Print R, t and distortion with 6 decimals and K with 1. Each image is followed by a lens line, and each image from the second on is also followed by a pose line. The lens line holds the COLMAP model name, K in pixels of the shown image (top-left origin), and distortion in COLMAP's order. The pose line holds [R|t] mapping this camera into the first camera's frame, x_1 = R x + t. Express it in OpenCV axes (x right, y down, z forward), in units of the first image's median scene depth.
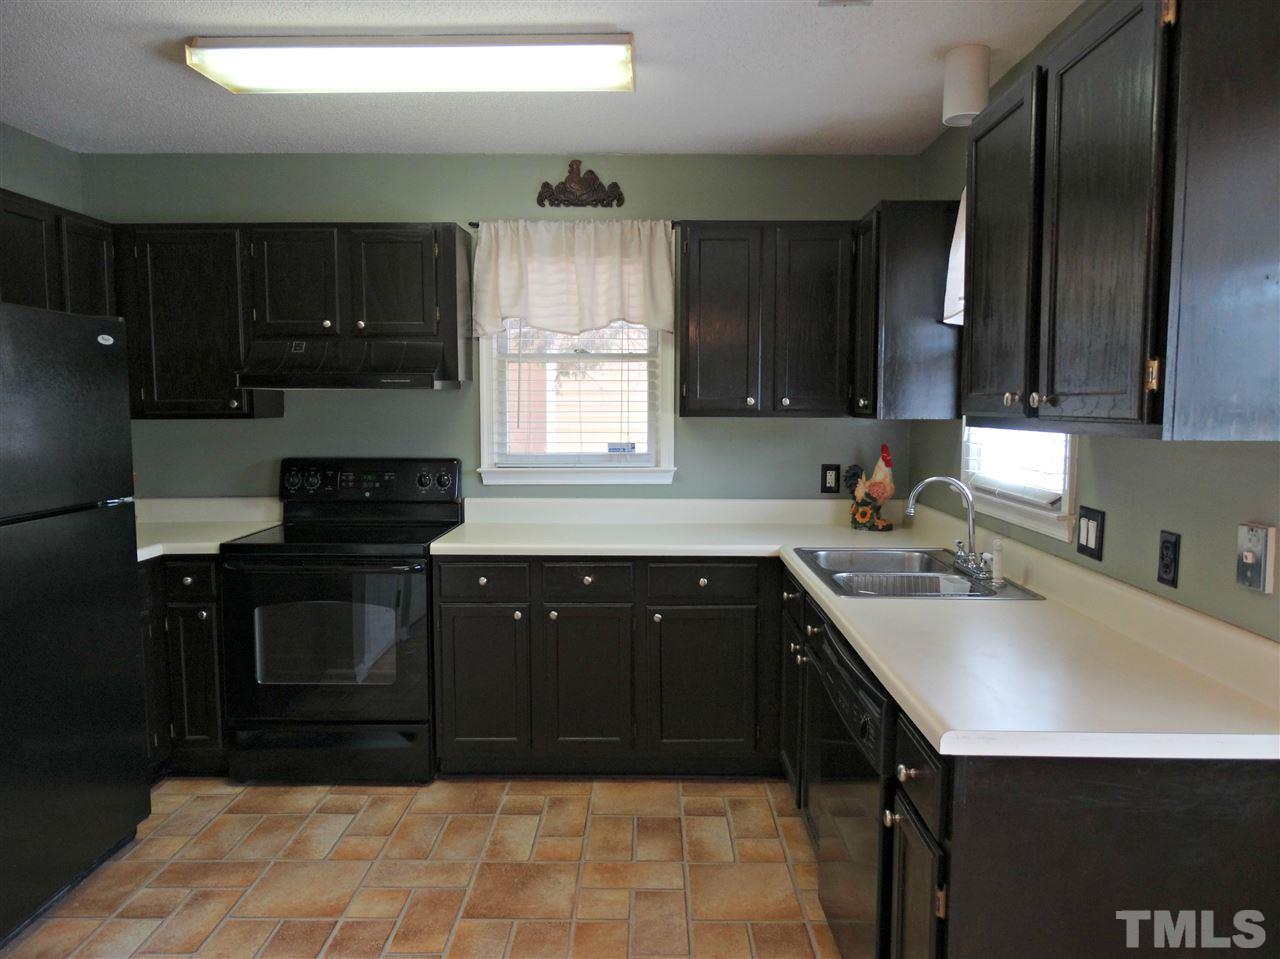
lens RADIAL K [[913.3, 0, 640.0], [0, 913.3, 479.5], [0, 0, 1]] dist [-0.004329, 0.005623]
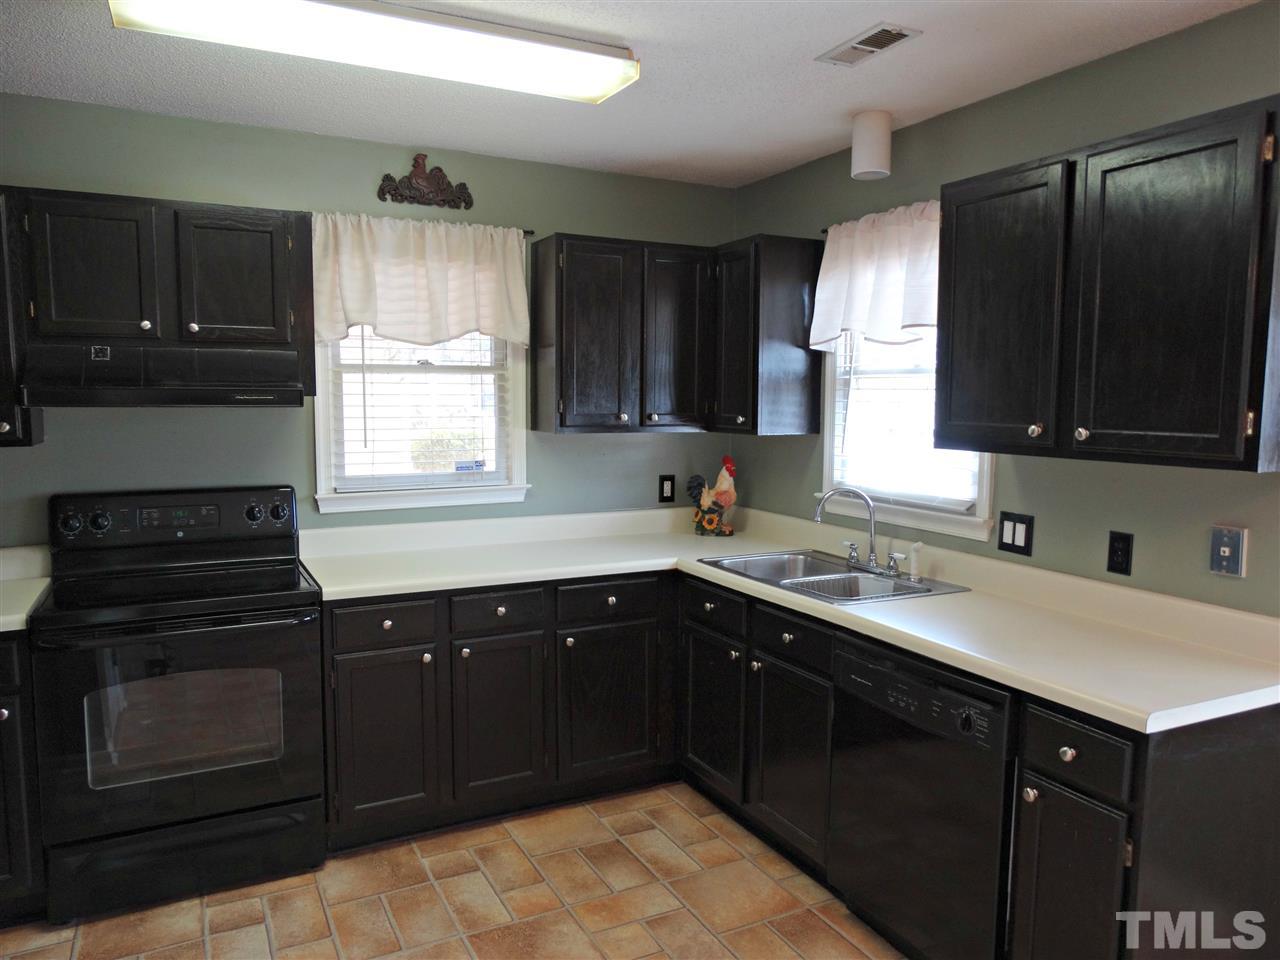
lens RADIAL K [[913.3, 0, 640.0], [0, 913.3, 480.0], [0, 0, 1]] dist [-0.004329, 0.005623]
pose [[0.884136, -0.040927, 0.465434, -0.324719], [0.035825, 0.999162, 0.019805, -0.034506], [-0.465854, -0.000836, 0.884861, 0.090432]]
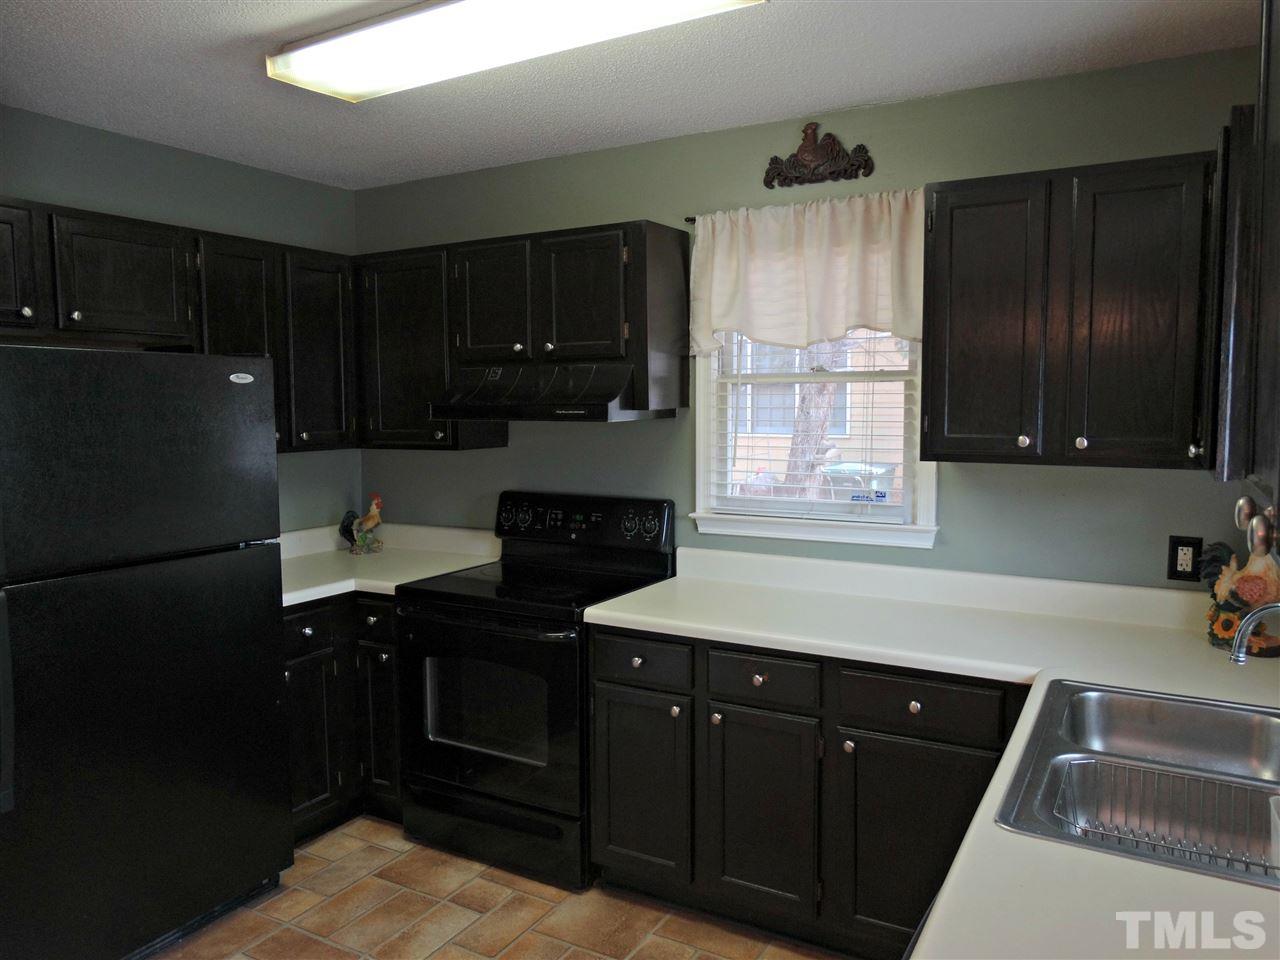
lens RADIAL K [[902.3, 0, 640.0], [0, 902.3, 480.0], [0, 0, 1]] dist [-0.003149, -0.001796]
pose [[0.875544, 0.036756, -0.481738, 0.186580], [-0.036091, 0.999292, 0.010650, -0.052144], [0.481789, 0.008062, 0.876250, 0.270818]]
